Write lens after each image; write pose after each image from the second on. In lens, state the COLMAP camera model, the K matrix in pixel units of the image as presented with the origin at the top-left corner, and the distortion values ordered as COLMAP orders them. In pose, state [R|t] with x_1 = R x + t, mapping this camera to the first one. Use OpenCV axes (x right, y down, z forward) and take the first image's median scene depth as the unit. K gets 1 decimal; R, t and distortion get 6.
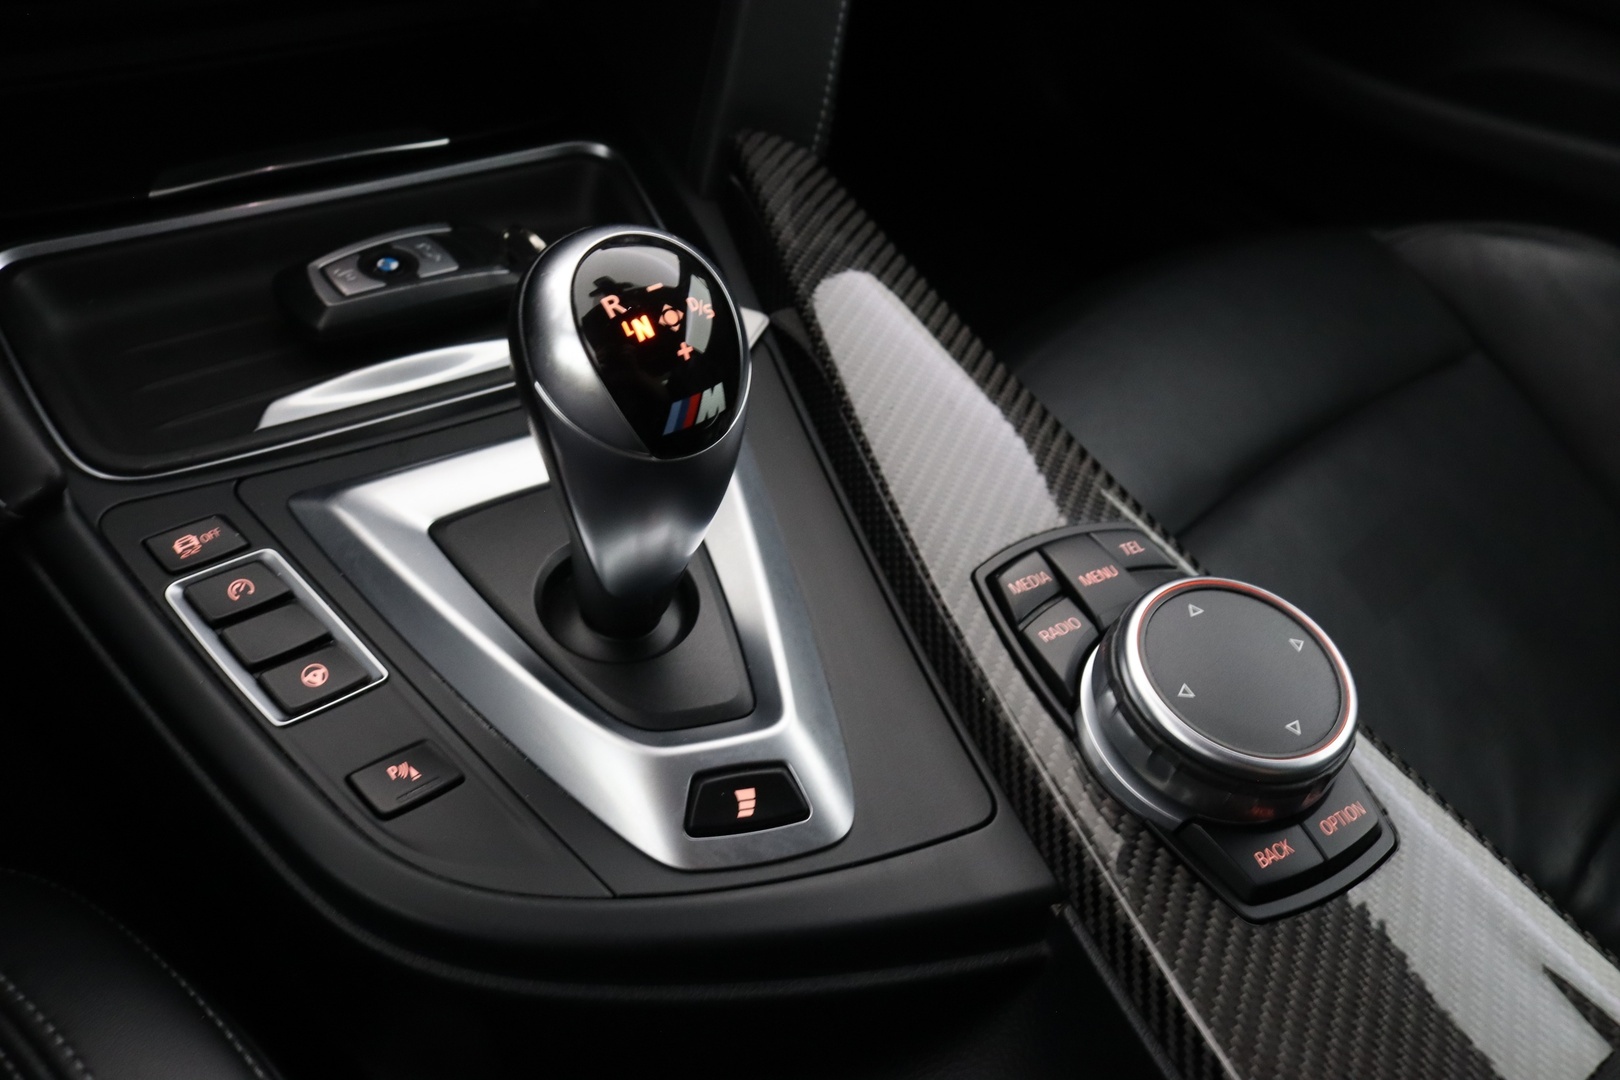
lens RADIAL K [[1323.4, 0, 809.8], [0, 1323.4, 549.1], [0, 0, 1]] dist [-0.161064, 0.121250]
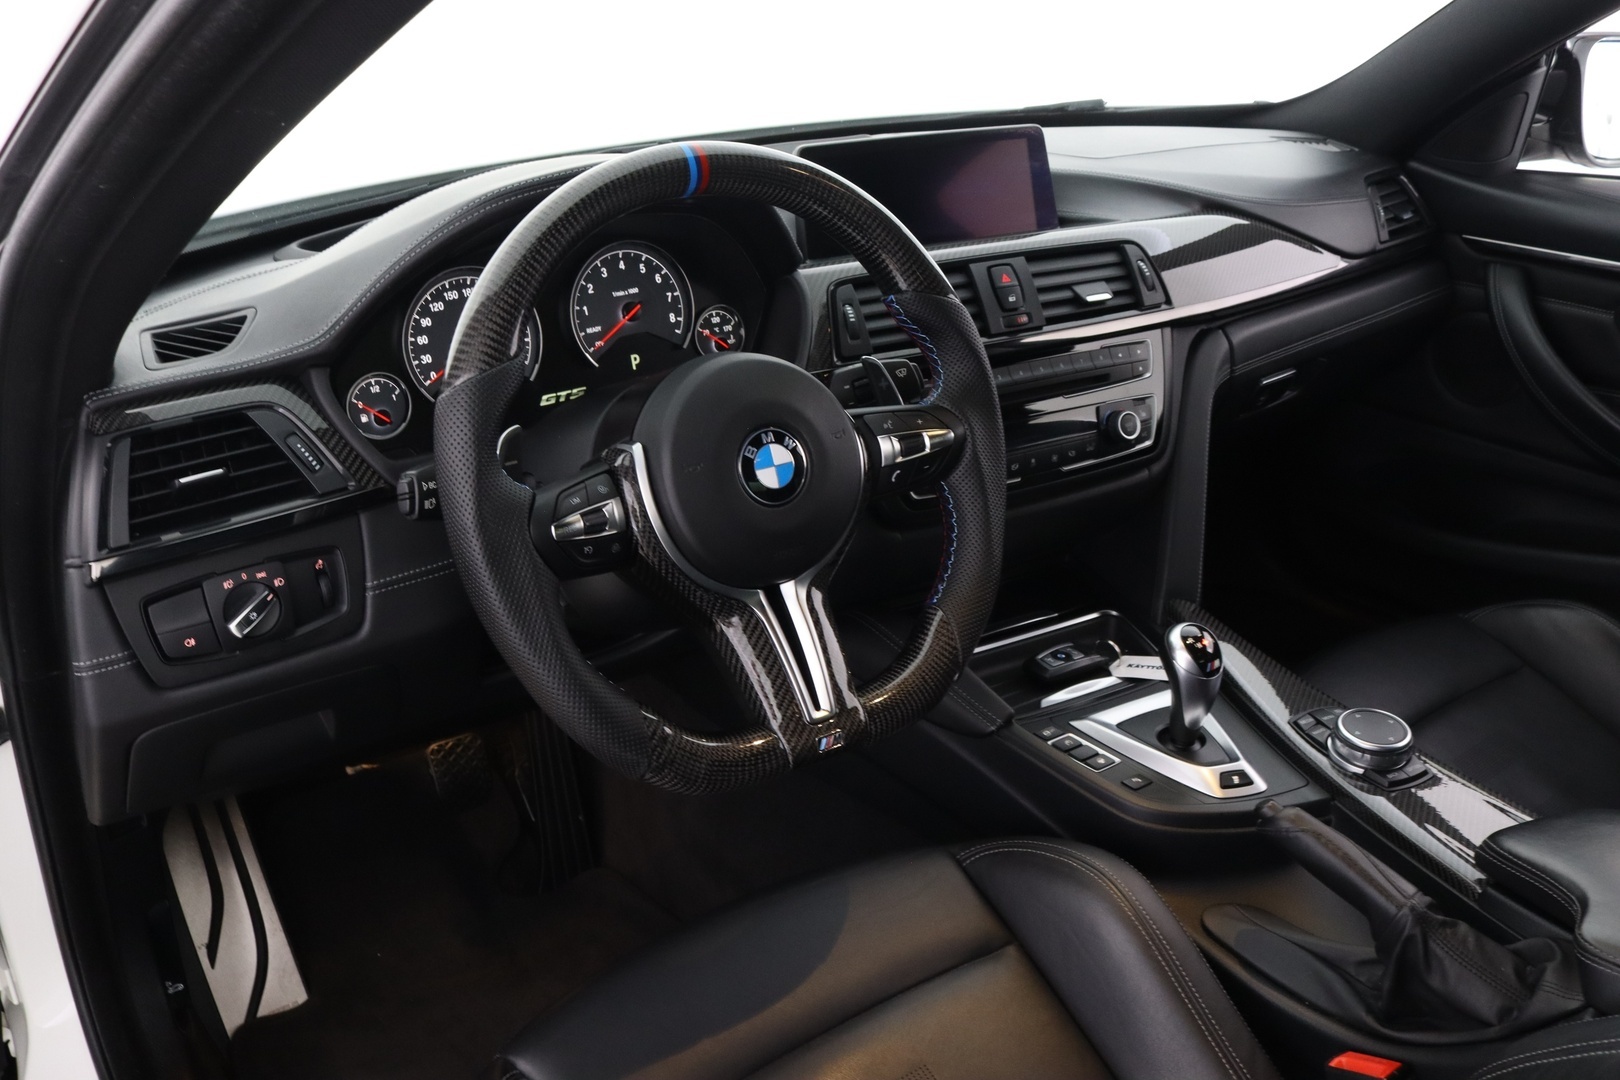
lens RADIAL K [[1385.7, 0, 810.0], [0, 1385.7, 540.0], [0, 0, 1]] dist [-0.146239, 0.004769]
pose [[0.984706, -0.113216, -0.132422, -0.551776], [0.056963, 0.927519, -0.369410, 0.785144], [0.164647, 0.356217, 0.919783, -2.446879]]
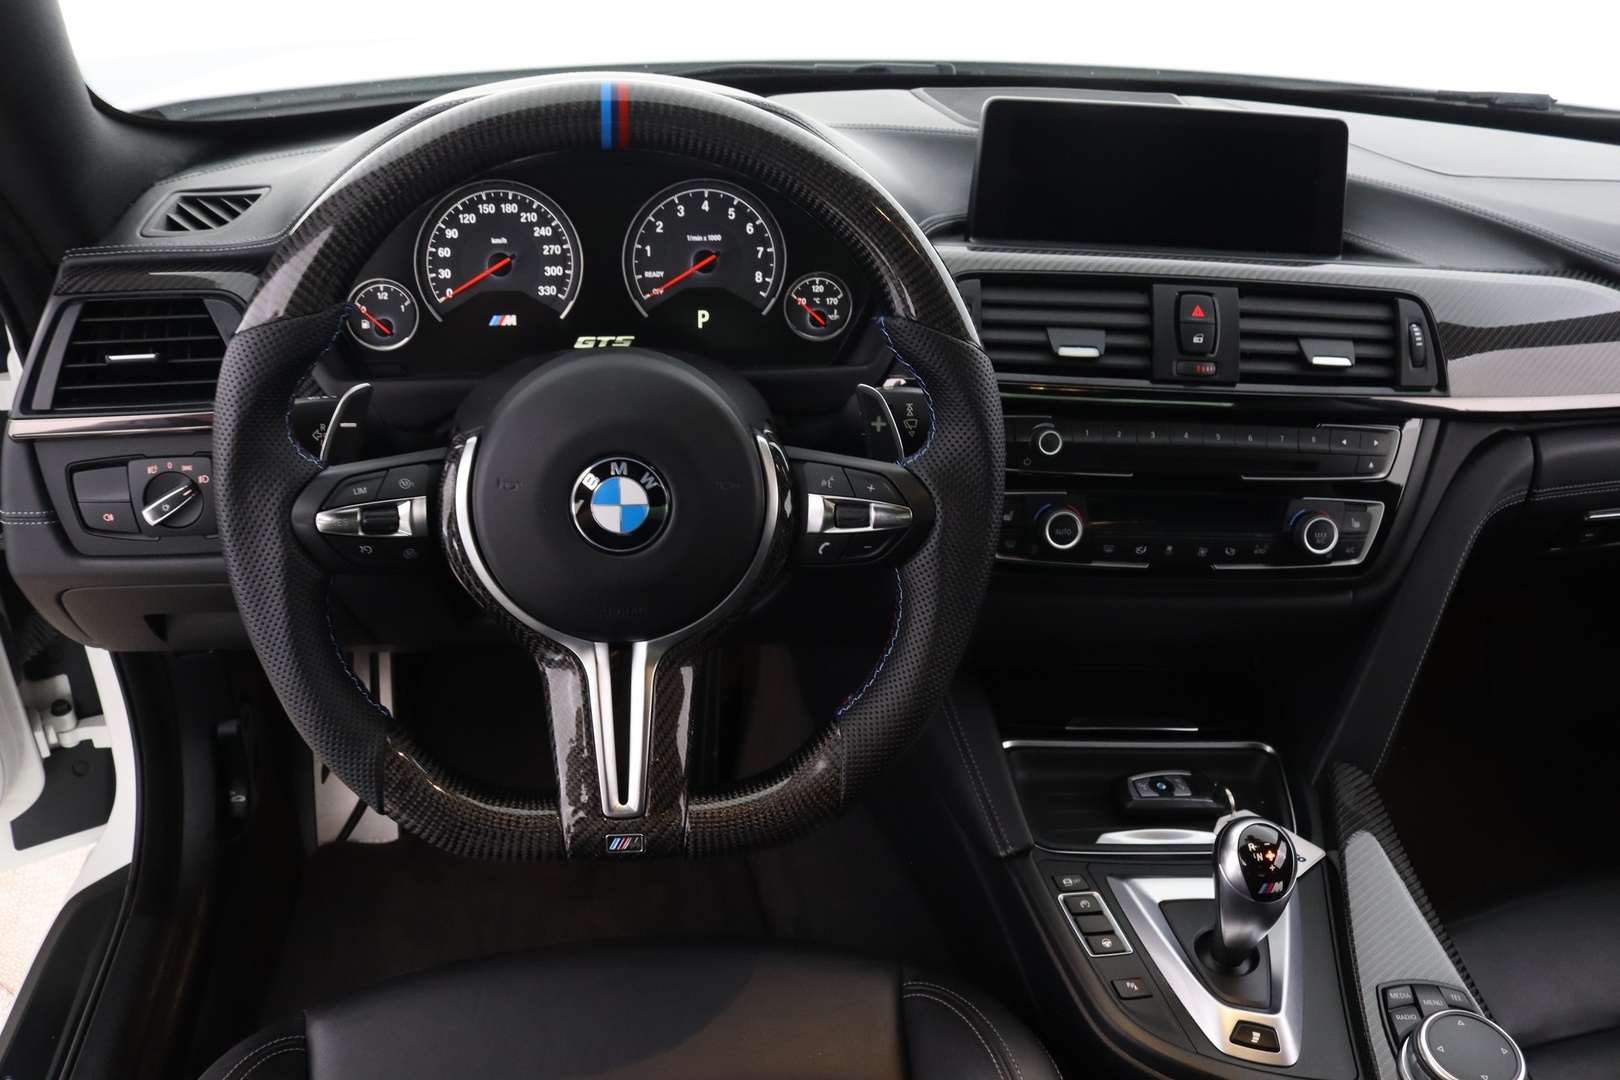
lens RADIAL K [[1323.4, 0, 809.8], [0, 1323.4, 549.1], [0, 0, 1]] dist [-0.161064, 0.121250]
pose [[0.854602, 0.169357, -0.490890, 0.250587], [-0.313091, 0.922220, -0.226901, 0.137521], [0.414282, 0.347603, 0.841156, -1.669572]]
